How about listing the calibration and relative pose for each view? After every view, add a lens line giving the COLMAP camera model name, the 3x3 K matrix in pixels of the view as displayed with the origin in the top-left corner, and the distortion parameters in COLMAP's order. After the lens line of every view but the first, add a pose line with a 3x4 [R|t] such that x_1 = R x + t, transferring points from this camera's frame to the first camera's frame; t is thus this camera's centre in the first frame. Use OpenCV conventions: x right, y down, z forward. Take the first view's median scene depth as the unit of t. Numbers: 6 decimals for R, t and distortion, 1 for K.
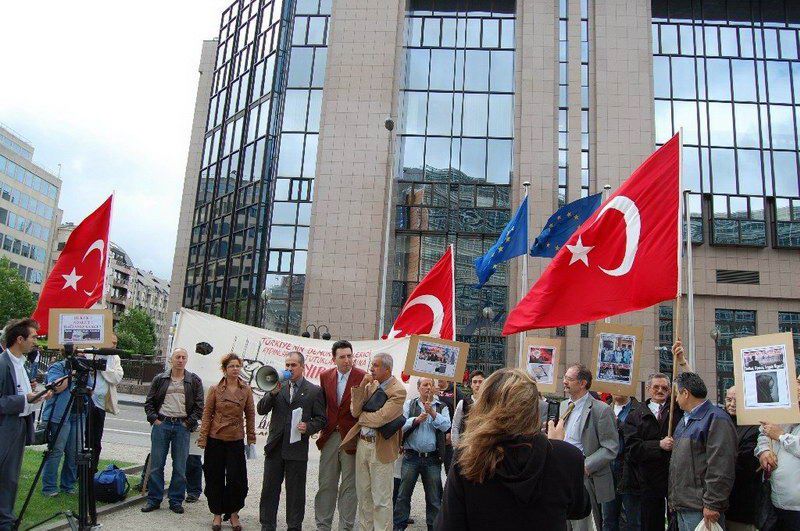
lens RADIAL K [[635.3, 0, 410.1], [0, 635.3, 261.0], [0, 0, 1]] dist [-0.089436, 0.009176]
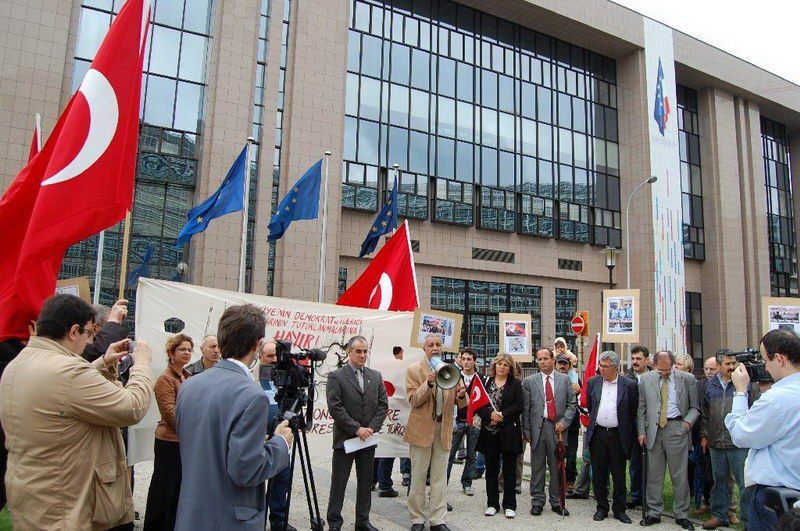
lens RADIAL K [[670.9, 0, 405.7], [0, 670.9, 249.9], [0, 0, 1]] dist [-0.100549, 0.006236]
pose [[0.813310, 0.047283, 0.579907, -0.168044], [-0.081671, 0.996102, 0.033325, -0.006632], [-0.576070, -0.074466, 0.814001, 0.010348]]
